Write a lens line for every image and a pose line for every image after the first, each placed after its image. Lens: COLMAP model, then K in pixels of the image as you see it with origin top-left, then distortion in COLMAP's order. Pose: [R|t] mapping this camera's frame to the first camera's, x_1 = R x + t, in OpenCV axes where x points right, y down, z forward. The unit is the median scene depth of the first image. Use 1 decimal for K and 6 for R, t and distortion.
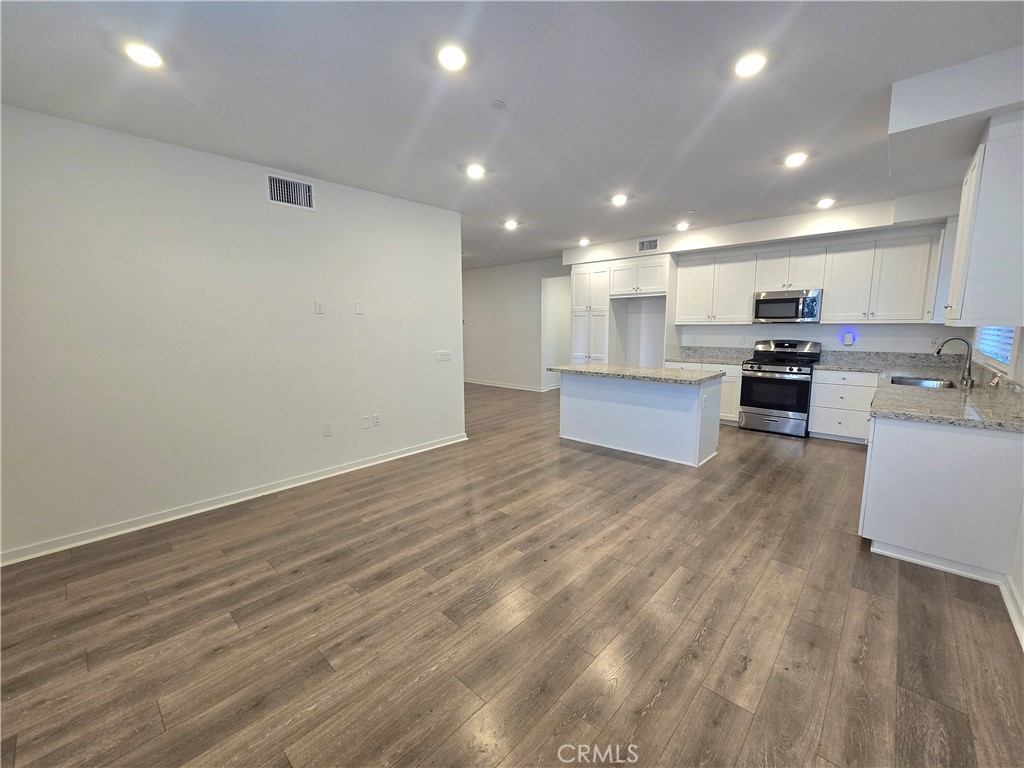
lens RADIAL K [[417.9, 0, 513.3], [0, 417.9, 382.5], [0, 0, 1]] dist [0.000152, -0.000152]
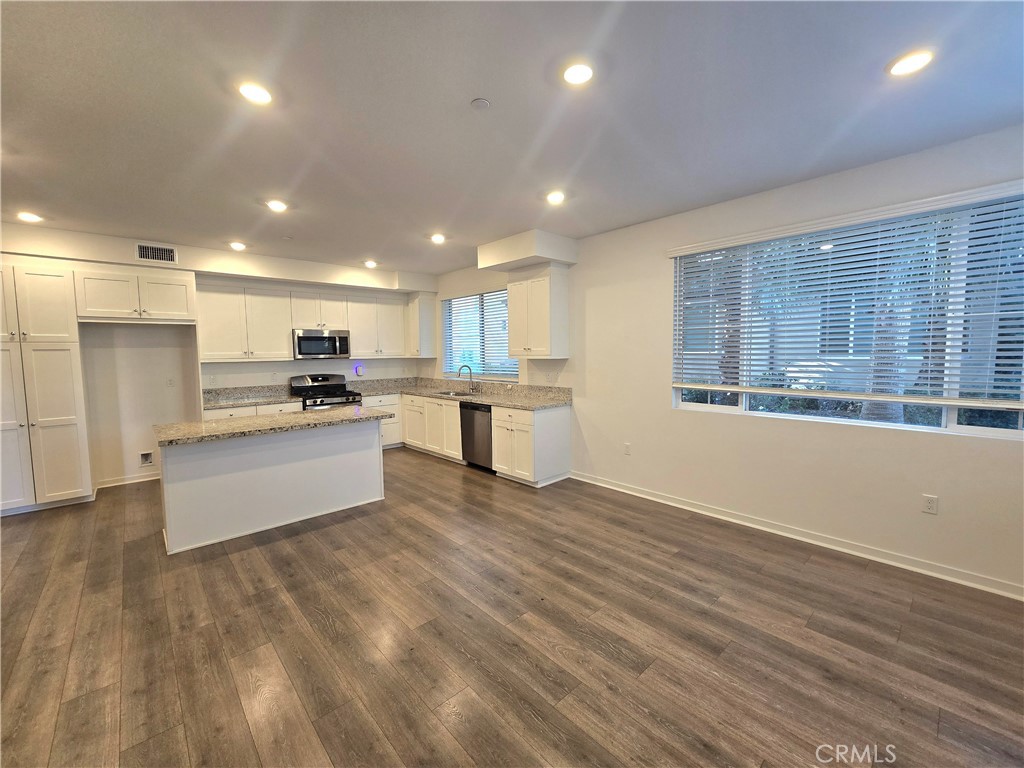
lens RADIAL K [[418.2, 0, 516.1], [0, 418.2, 380.5], [0, 0, 1]] dist [-0.004570, -0.000092]
pose [[0.076233, -0.061796, 0.995173, -0.594582], [0.151644, 0.987186, 0.049684, -0.094528], [-0.985491, 0.147124, 0.084627, 0.616592]]
